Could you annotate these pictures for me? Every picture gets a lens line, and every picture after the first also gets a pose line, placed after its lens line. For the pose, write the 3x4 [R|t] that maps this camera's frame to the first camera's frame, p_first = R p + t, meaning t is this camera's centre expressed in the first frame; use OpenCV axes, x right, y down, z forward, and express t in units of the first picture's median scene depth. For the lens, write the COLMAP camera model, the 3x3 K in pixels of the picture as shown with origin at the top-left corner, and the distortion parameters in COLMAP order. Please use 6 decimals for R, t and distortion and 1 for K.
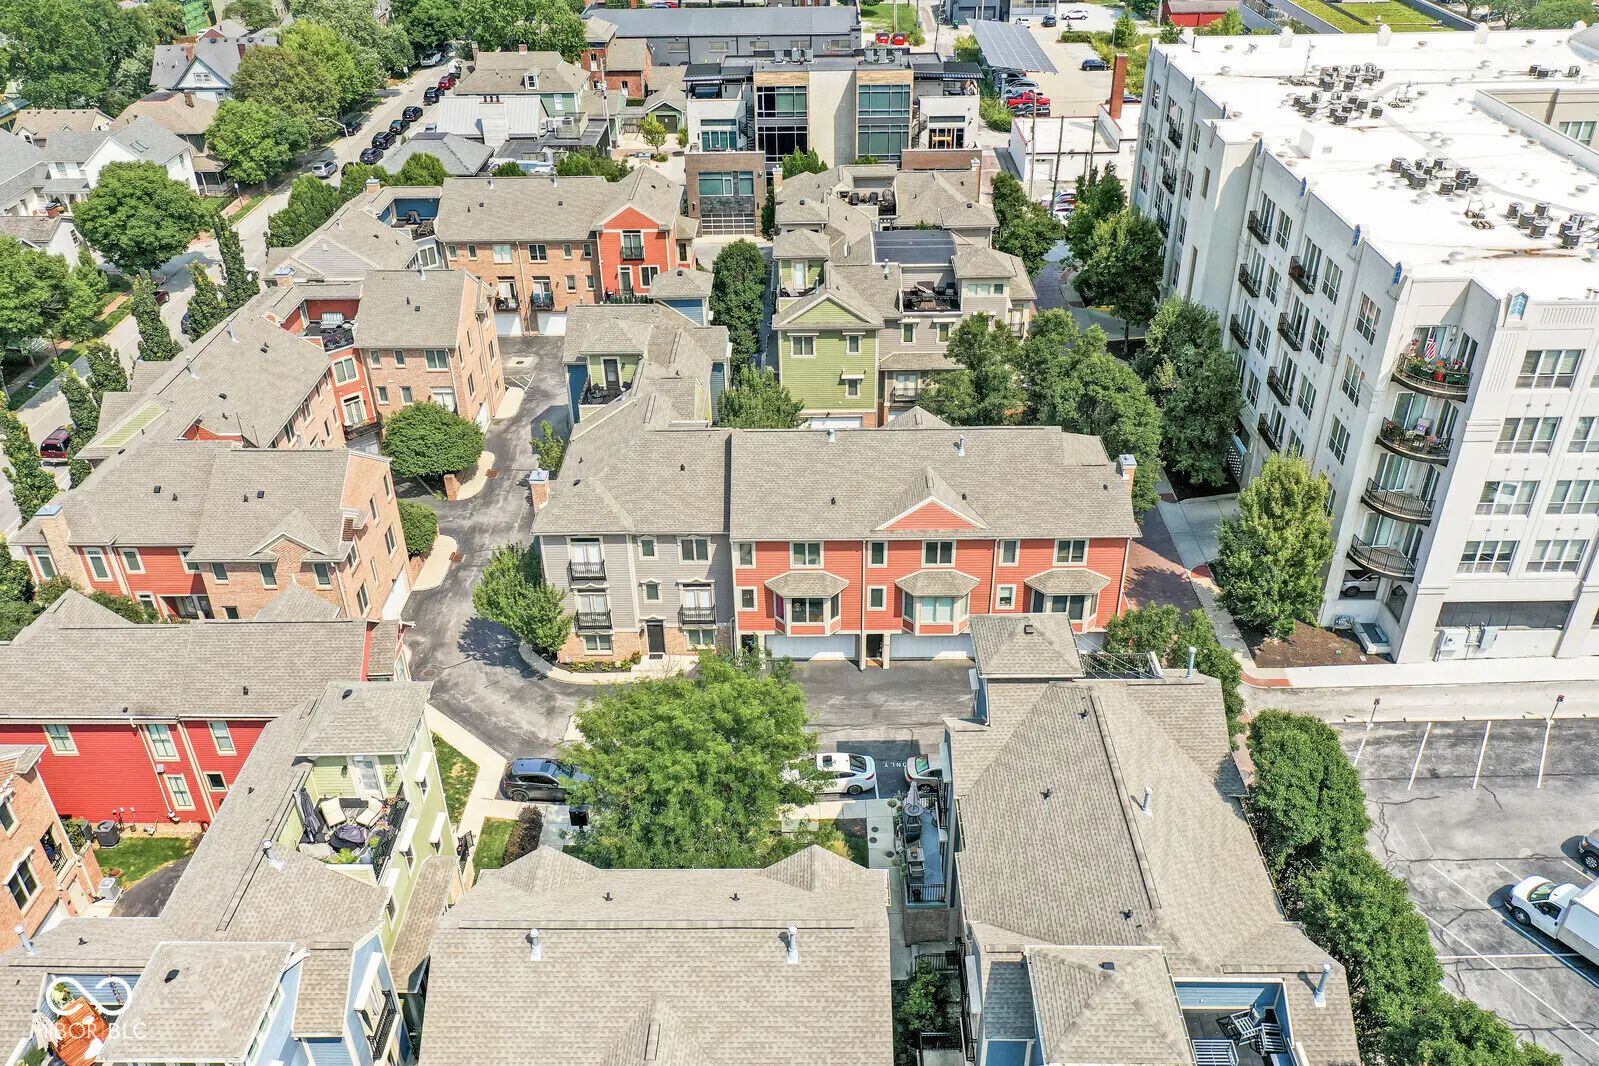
lens RADIAL K [[1271.9, 0, 797.6], [0, 1271.9, 530.8], [0, 0, 1]] dist [-0.003376, 0.006502]
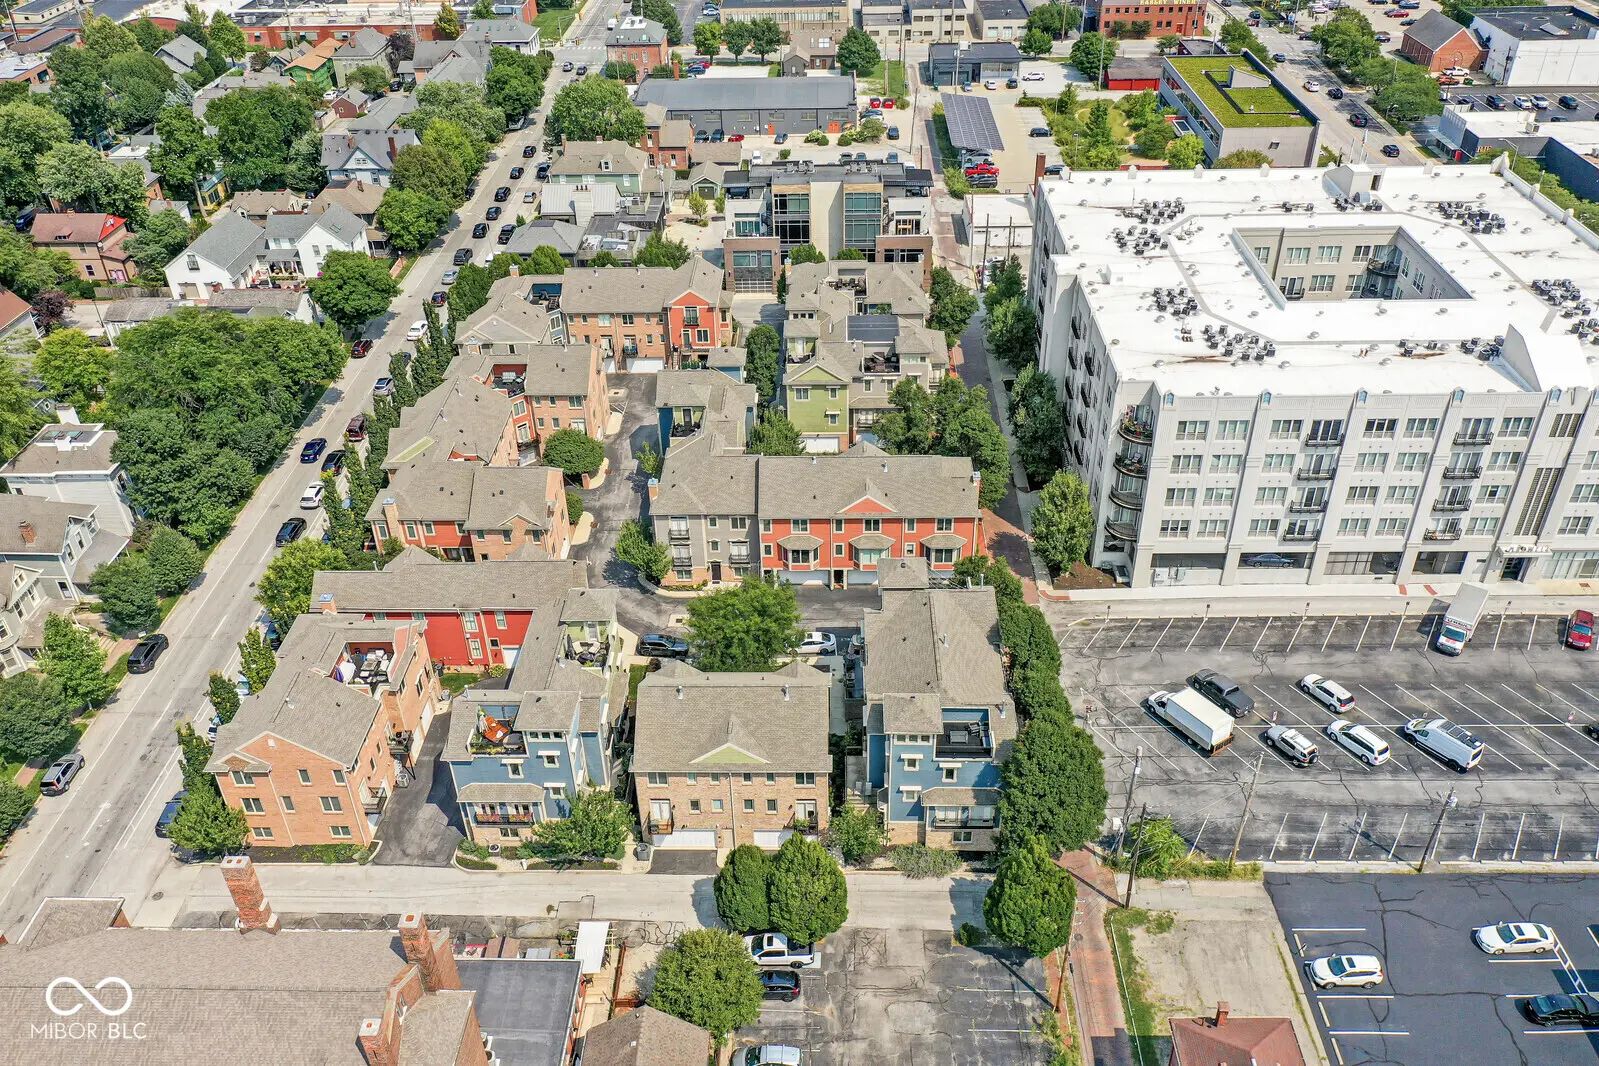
lens RADIAL K [[1271.9, 0, 803.2], [0, 1271.9, 532.1], [0, 0, 1]] dist [-0.003376, 0.006502]
pose [[0.999949, 0.003157, -0.009612, 0.026771], [-0.002788, 0.999267, 0.038183, -0.039109], [0.009725, -0.038154, 0.999225, -0.757765]]
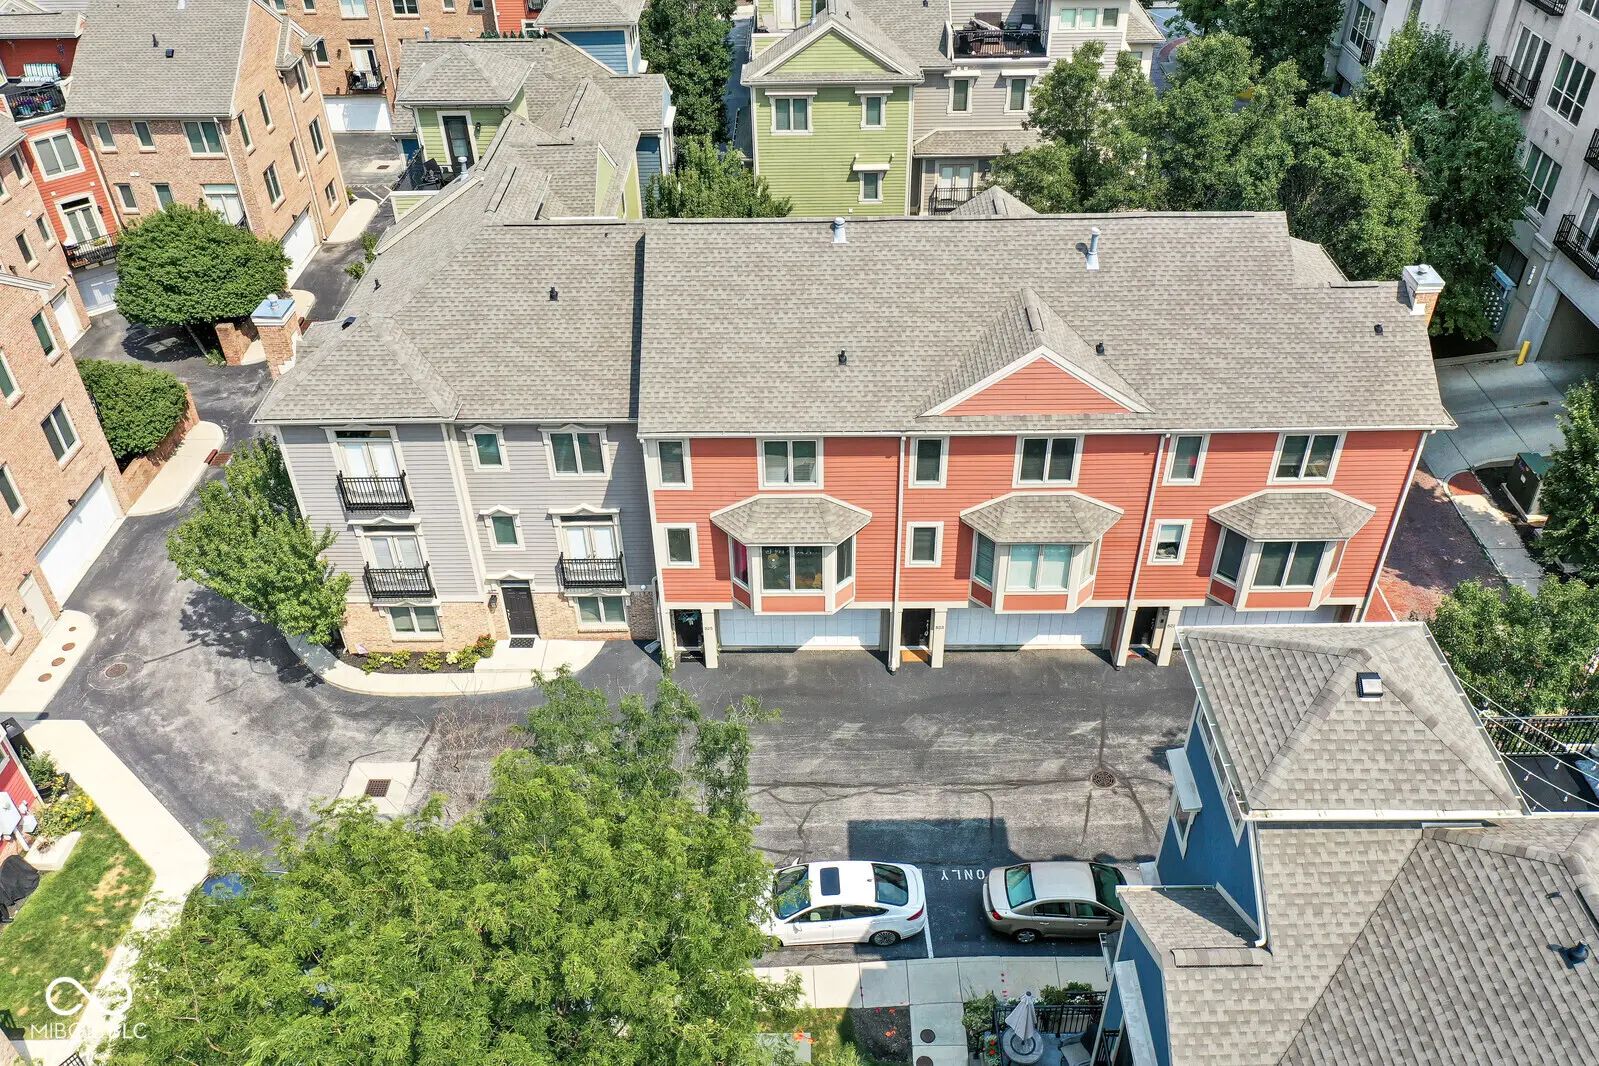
lens RADIAL K [[1271.9, 0, 791.8], [0, 1271.9, 534.6], [0, 0, 1]] dist [-0.003376, 0.006502]
pose [[0.999989, 0.000651, -0.004635, 0.009225], [-0.000193, 0.995180, 0.098066, -0.002636], [0.004676, -0.098065, 0.995169, 0.443416]]
